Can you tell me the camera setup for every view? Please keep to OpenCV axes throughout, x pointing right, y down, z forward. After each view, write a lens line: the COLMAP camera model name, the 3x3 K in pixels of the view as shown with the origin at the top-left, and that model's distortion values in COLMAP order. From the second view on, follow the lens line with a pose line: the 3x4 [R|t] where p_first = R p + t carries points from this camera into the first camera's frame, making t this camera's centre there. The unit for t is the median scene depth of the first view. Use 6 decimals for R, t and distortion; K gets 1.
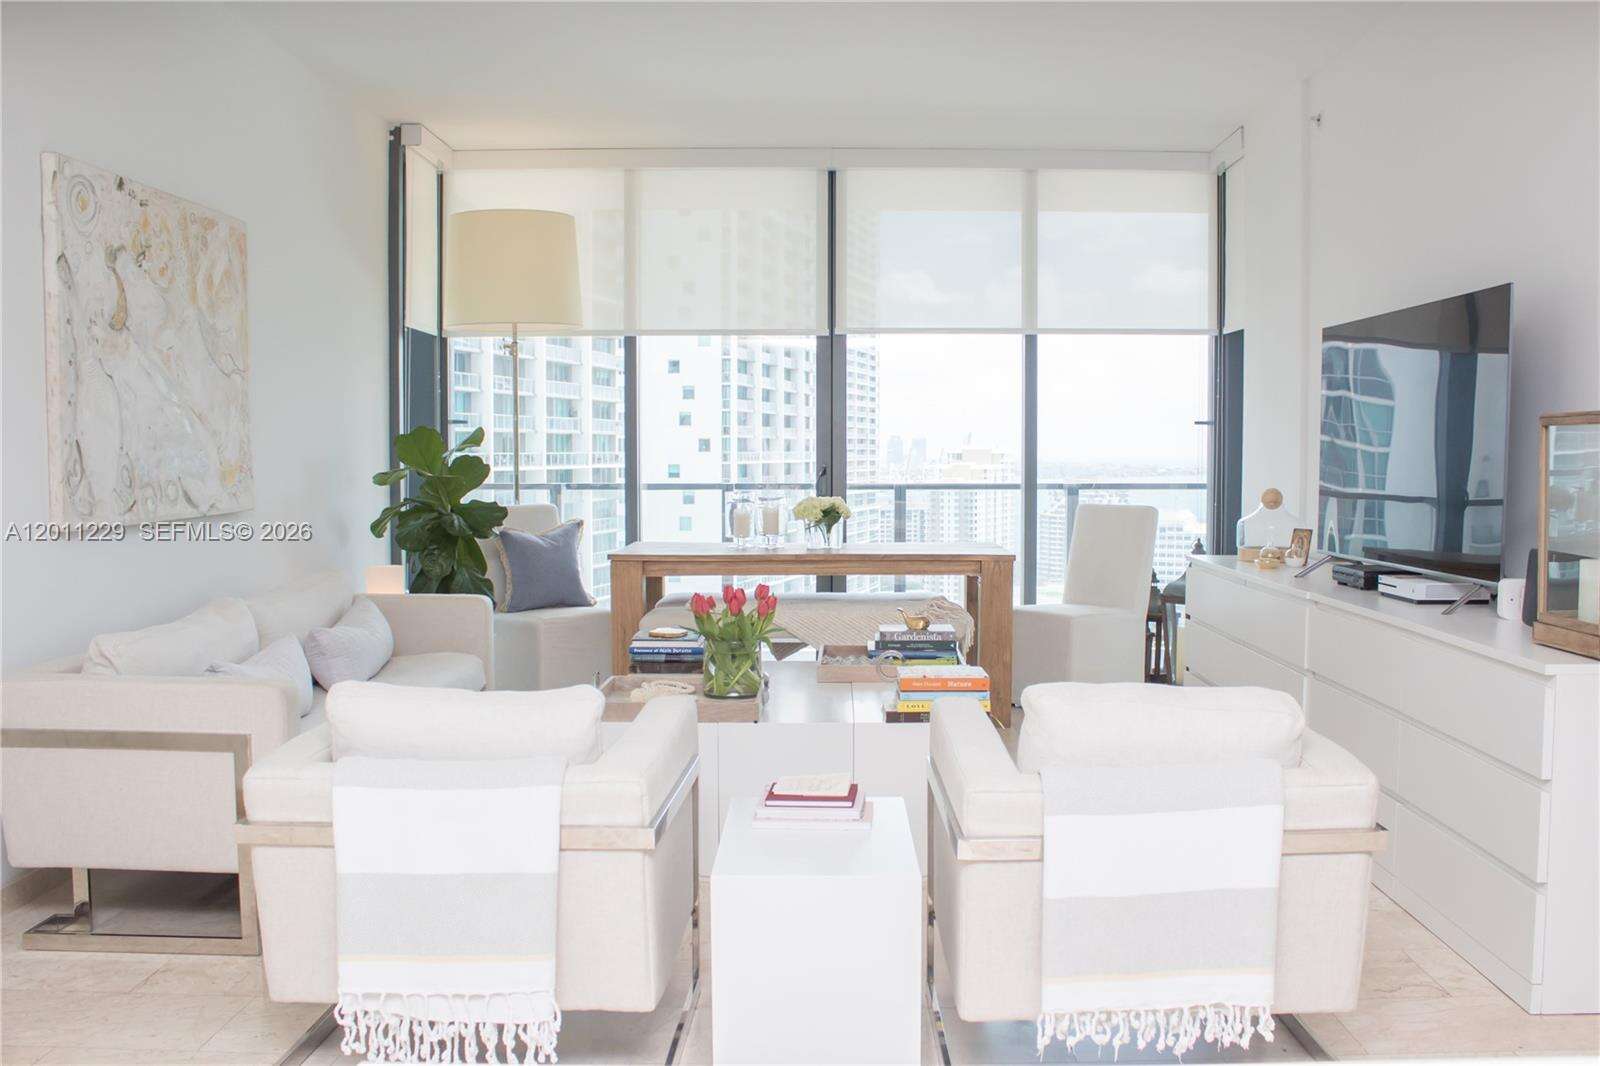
lens RADIAL K [[1447.6, 0, 826.5], [0, 1447.6, 537.9], [0, 0, 1]] dist [-0.165021, 0.149584]
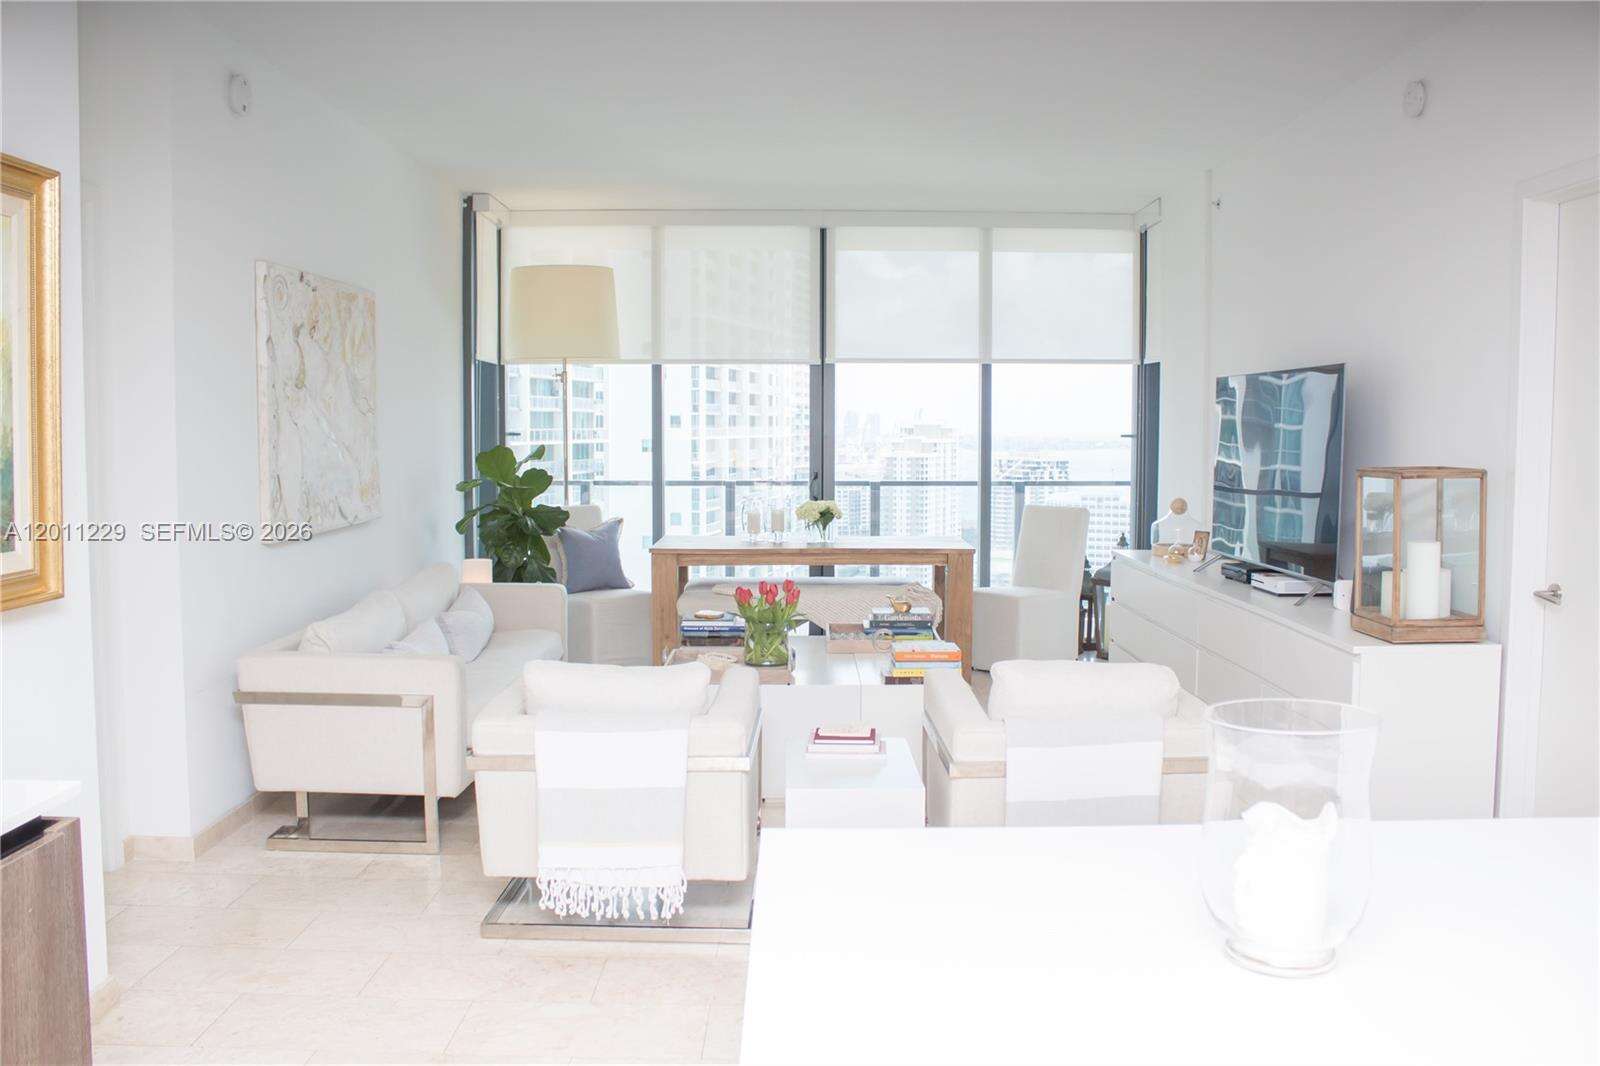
lens RADIAL K [[1350.3, 0, 795.0], [0, 1350.3, 524.2], [0, 0, 1]] dist [-0.165163, 0.139393]
pose [[0.999982, 0.000495, 0.005955, -0.034699], [-0.000573, 0.999913, 0.013177, -0.026739], [-0.005948, -0.013180, 0.999895, -0.178510]]
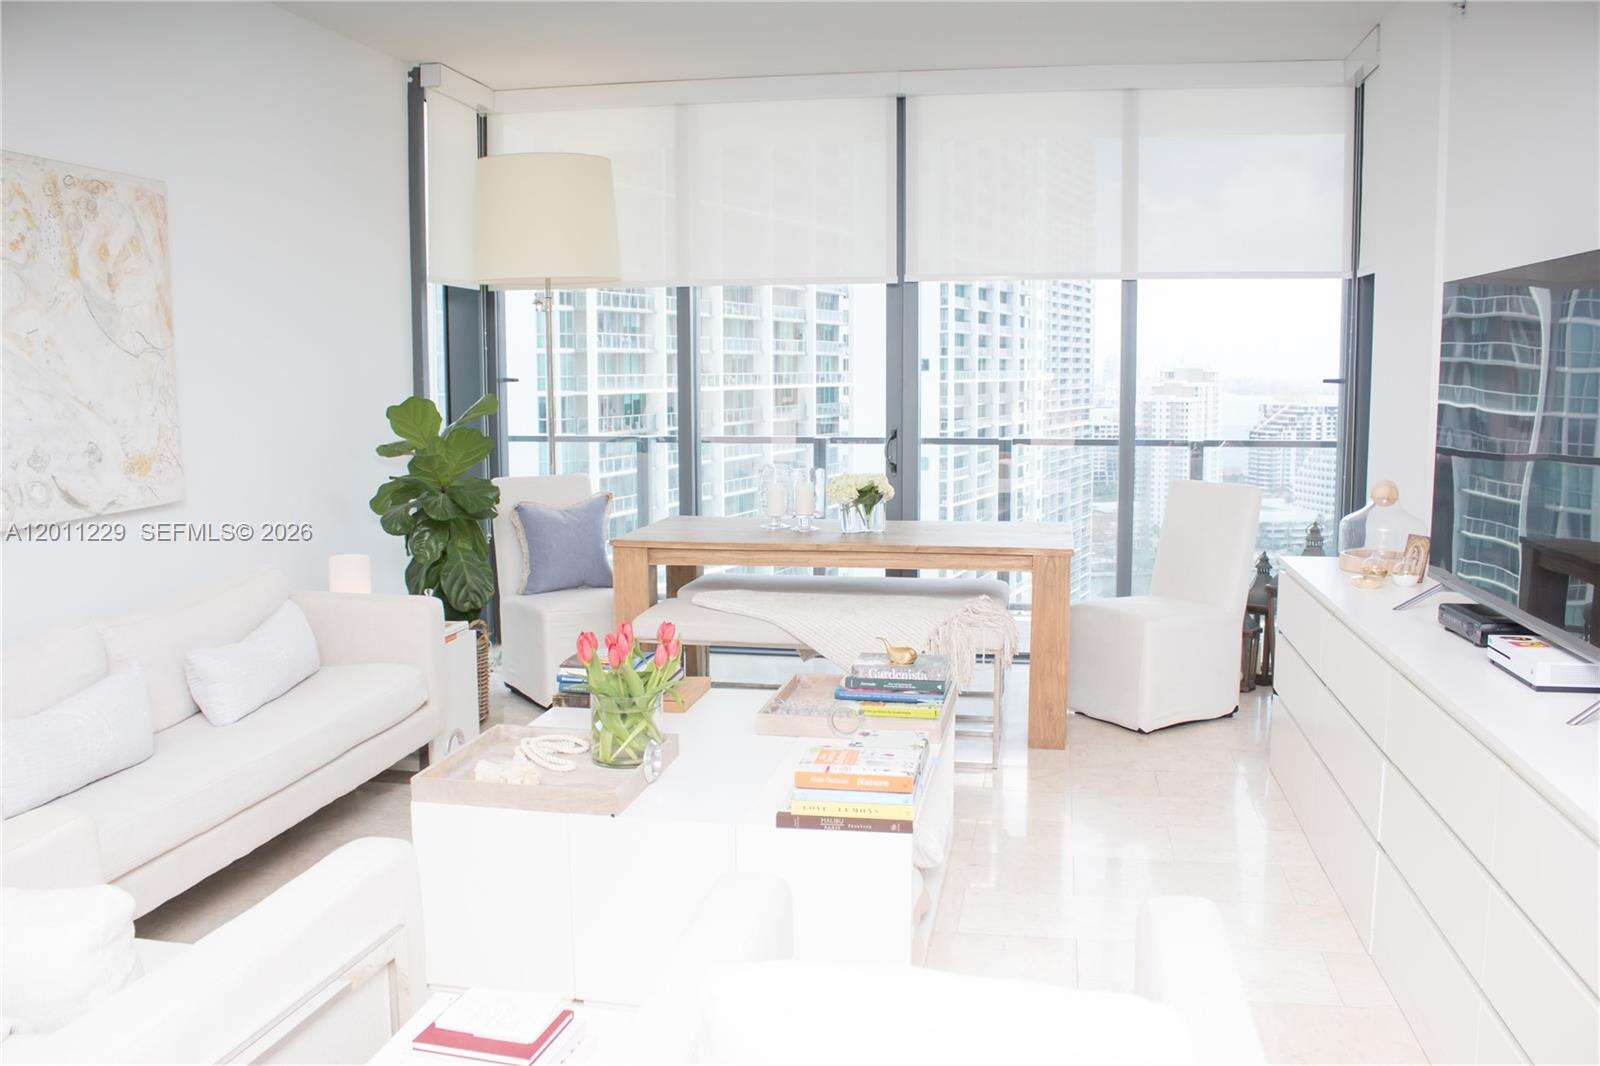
lens RADIAL K [[1348.0, 0, 793.9], [0, 1348.0, 528.1], [0, 0, 1]] dist [-0.166167, 0.145503]
pose [[0.982999, 0.016883, -0.182831, 0.120788], [-0.006237, 0.998259, 0.058647, -0.048328], [0.183503, -0.056509, 0.981394, 0.217797]]
